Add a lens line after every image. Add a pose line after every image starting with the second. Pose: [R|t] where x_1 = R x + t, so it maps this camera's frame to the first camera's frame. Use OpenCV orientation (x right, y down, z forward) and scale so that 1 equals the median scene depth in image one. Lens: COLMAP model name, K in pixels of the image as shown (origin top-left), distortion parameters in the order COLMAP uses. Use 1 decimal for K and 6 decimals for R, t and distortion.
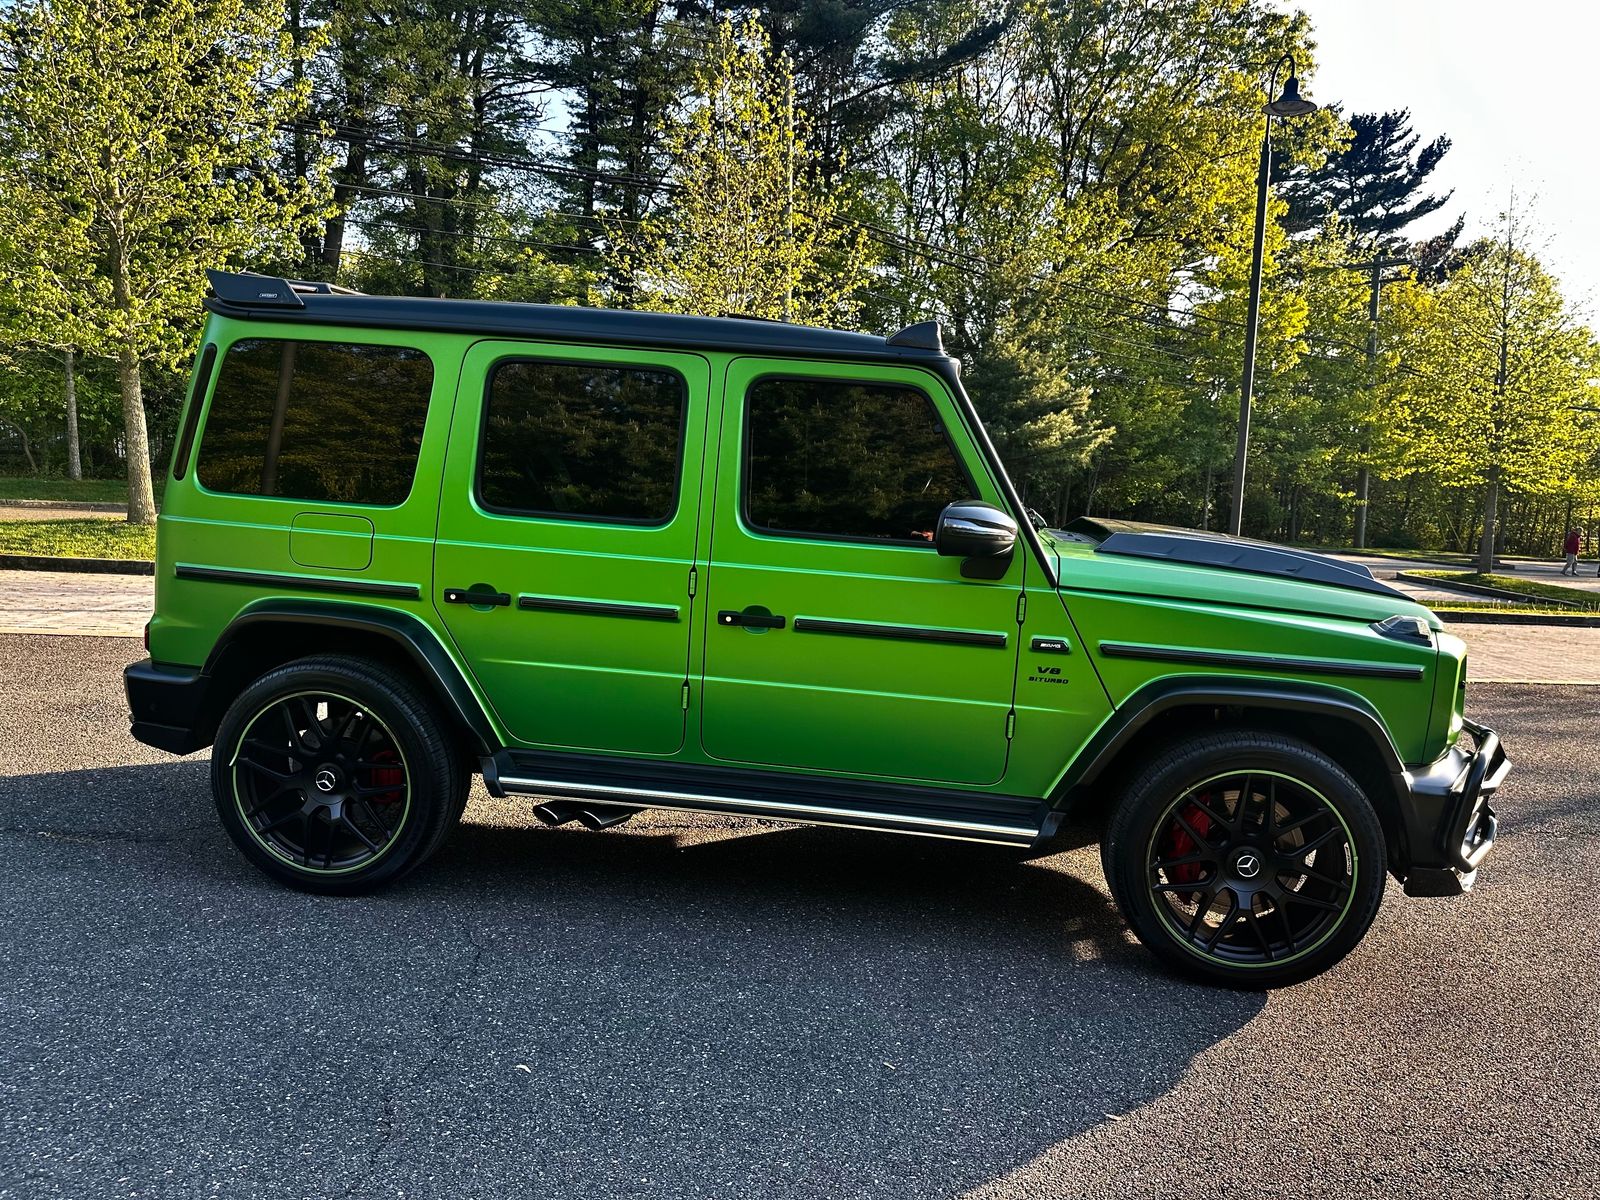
lens RADIAL K [[1144.5, 0, 801.6], [0, 1144.5, 604.5], [0, 0, 1]] dist [0.016382, -0.020734]
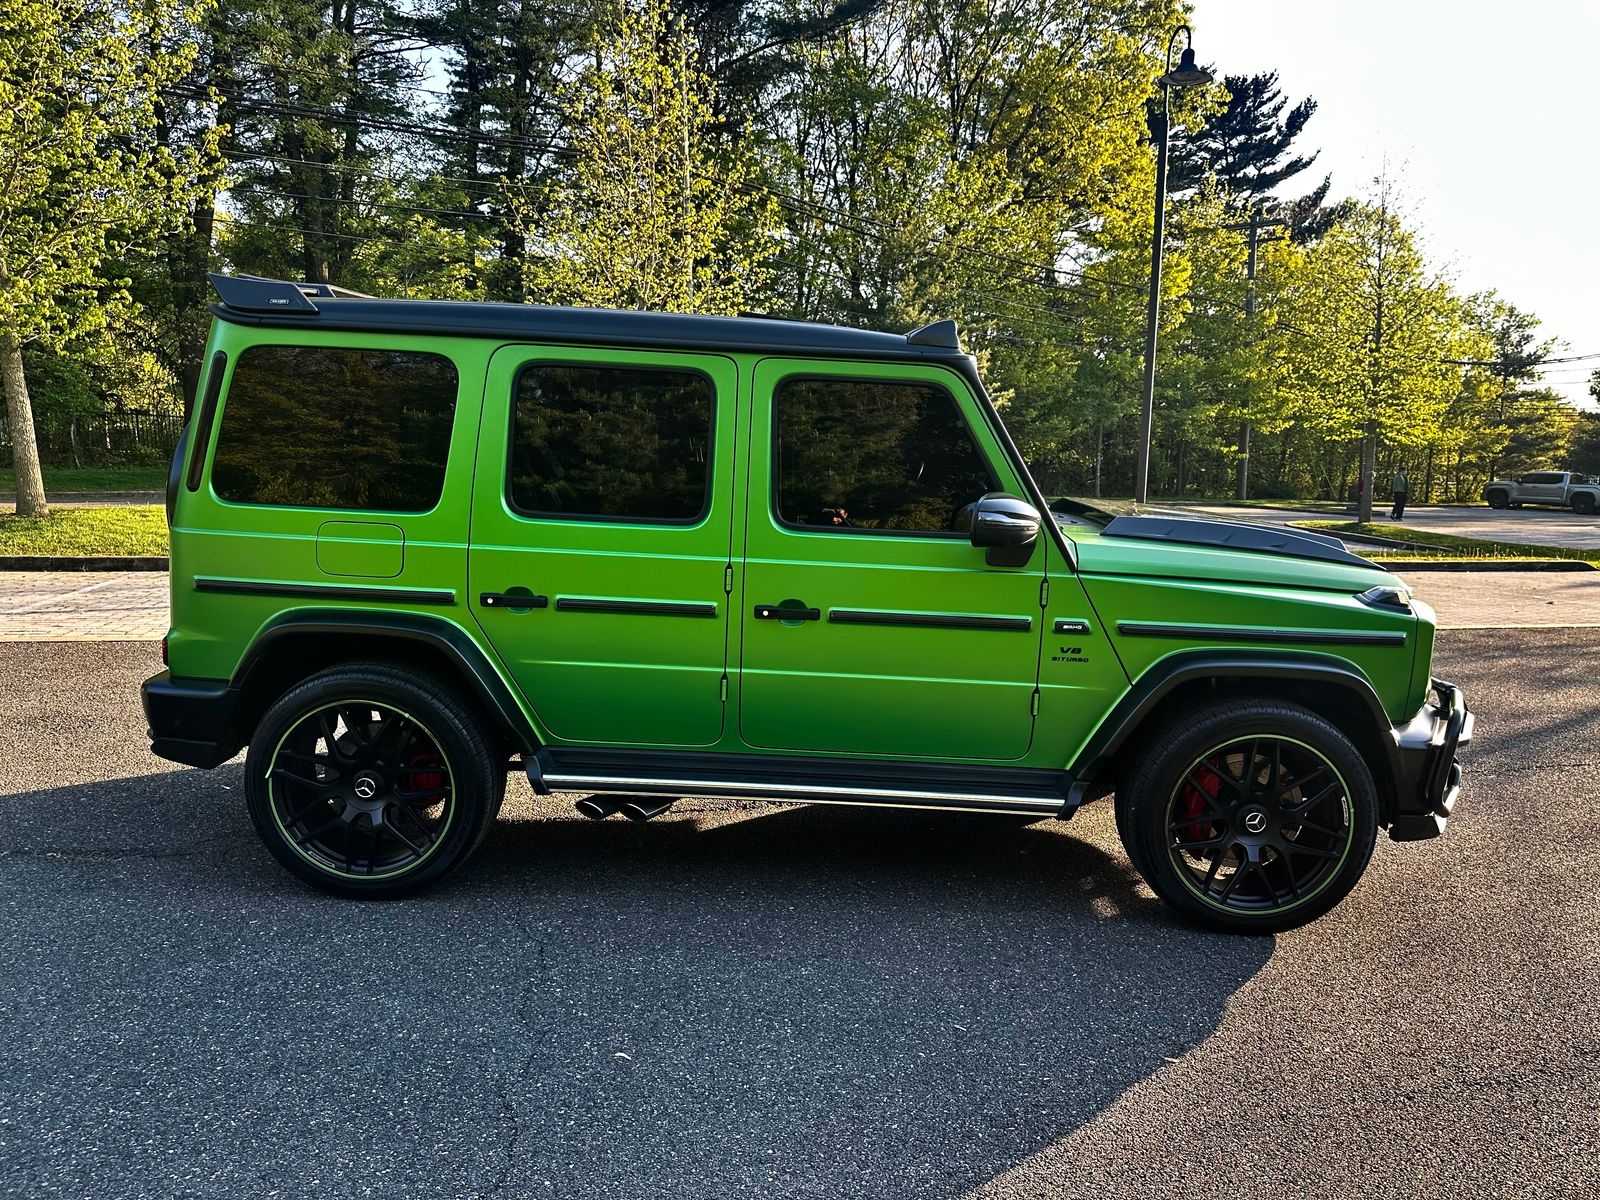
lens RADIAL K [[1141.9, 0, 802.3], [0, 1141.9, 608.7], [0, 0, 1]] dist [0.035577, -0.048696]
pose [[0.994840, -0.037985, 0.094073, -0.121882], [0.034581, 0.998696, 0.037555, -0.027592], [-0.095377, -0.034108, 0.994857, -0.032230]]
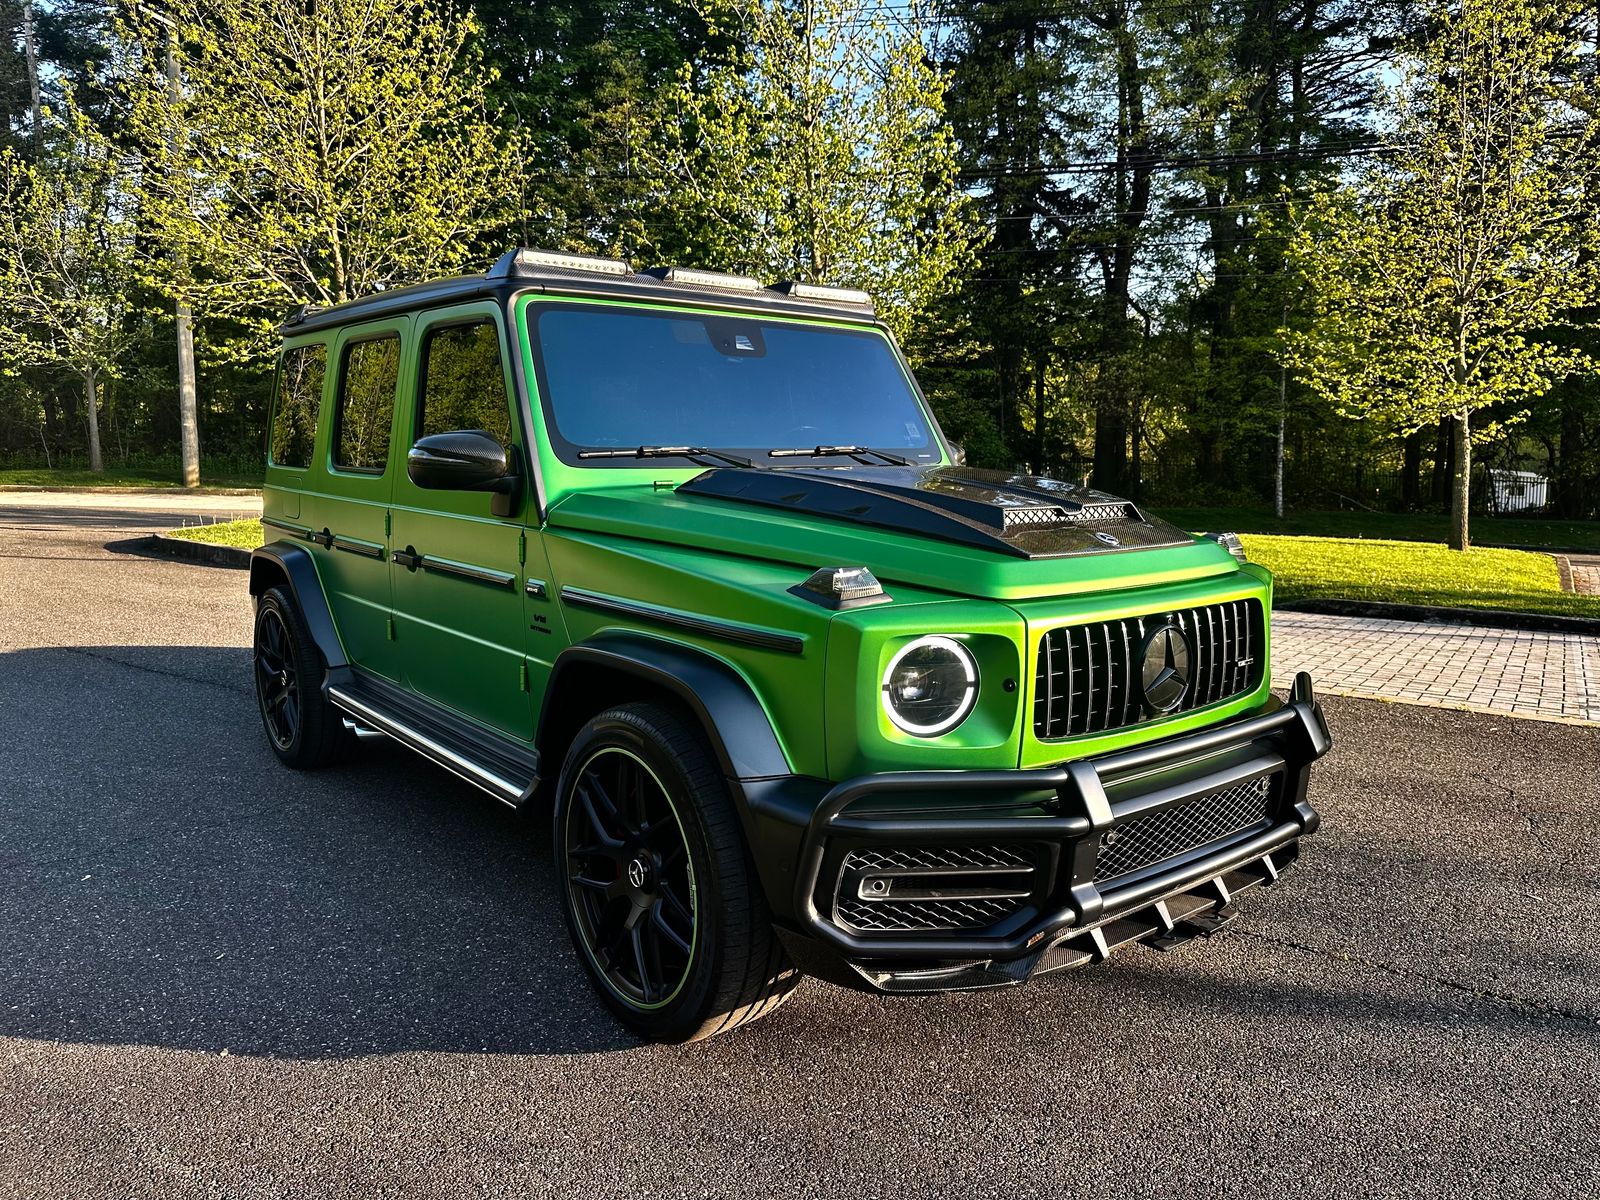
lens RADIAL K [[1156.9, 0, 800.0], [0, 1156.9, 600.0], [0, 0, 1]] dist [0.009589, -0.024219]
pose [[0.717695, 0.039050, -0.695262, 0.925112], [-0.058172, 0.998299, -0.003979, 0.032425], [0.693923, 0.043300, 0.718746, 0.450387]]
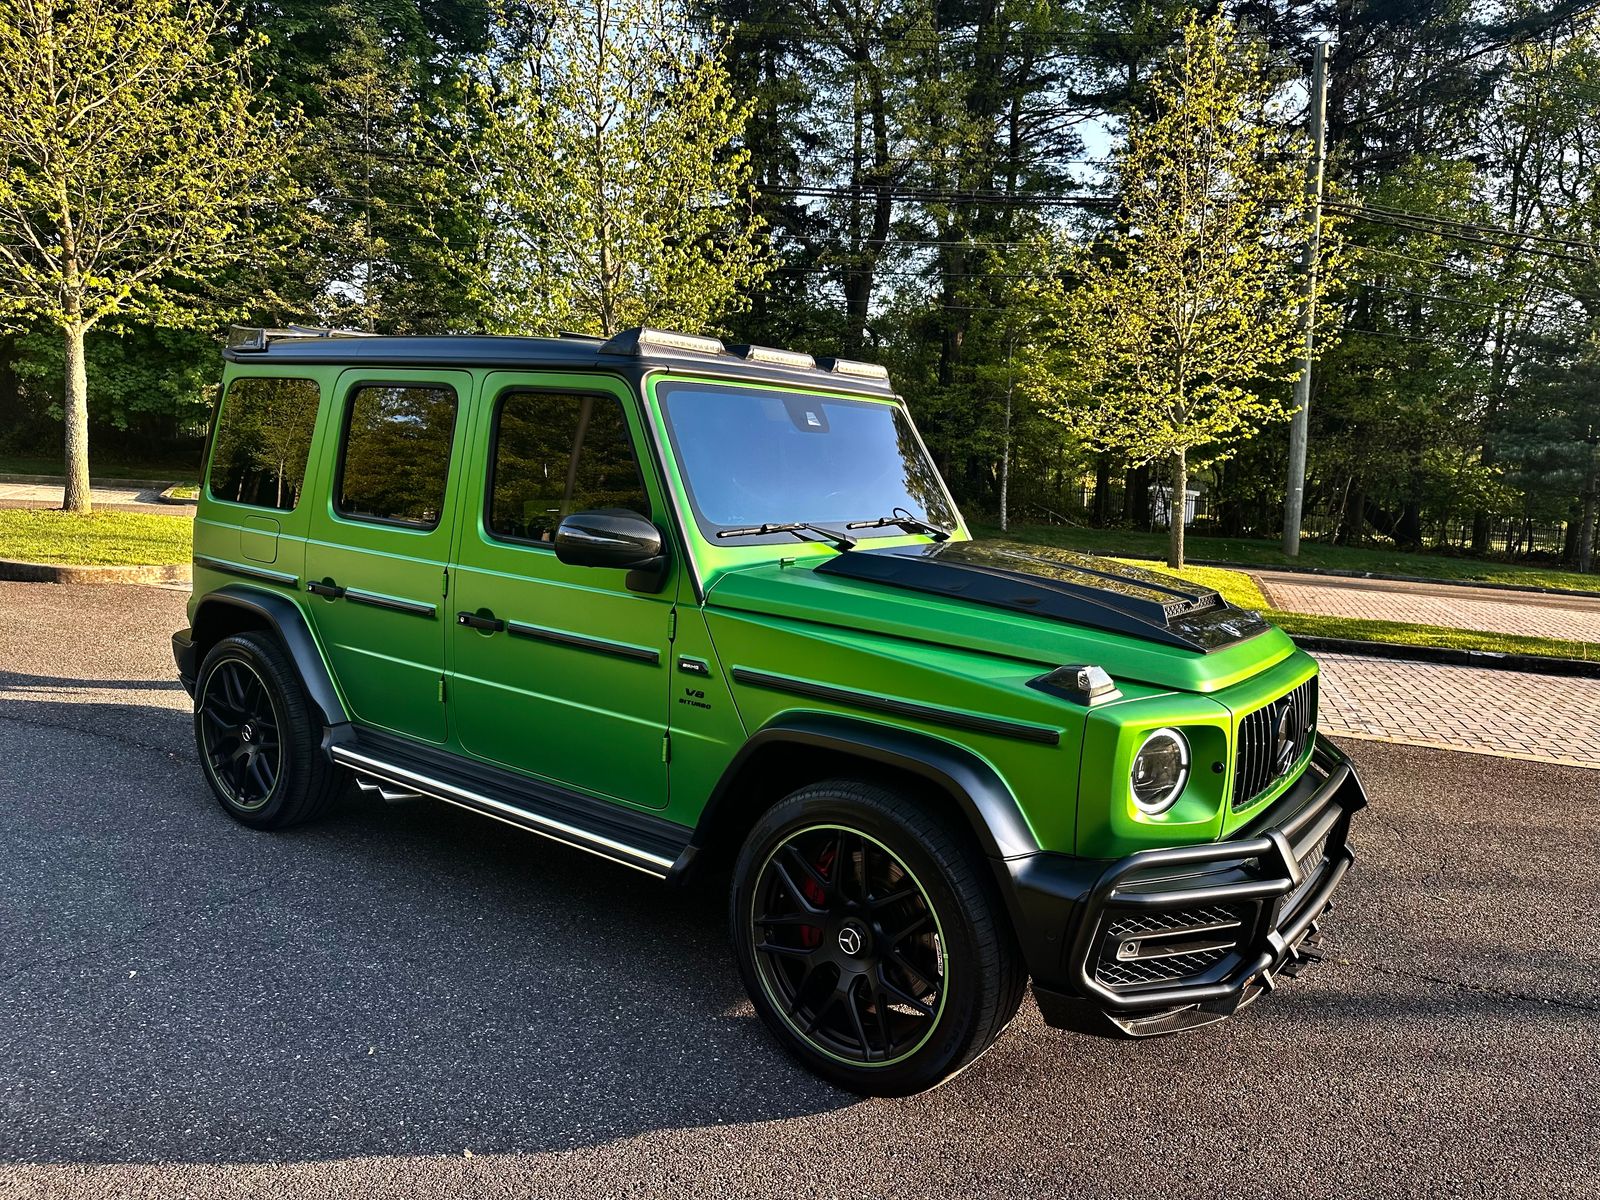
lens RADIAL K [[1132.5, 0, 803.6], [0, 1132.5, 621.1], [0, 0, 1]] dist [0.044509, -0.076294]
pose [[0.871412, 0.058237, -0.487082, 0.686769], [-0.063662, 0.997957, 0.005424, -0.010957], [0.486403, 0.026282, 0.873339, 0.217970]]
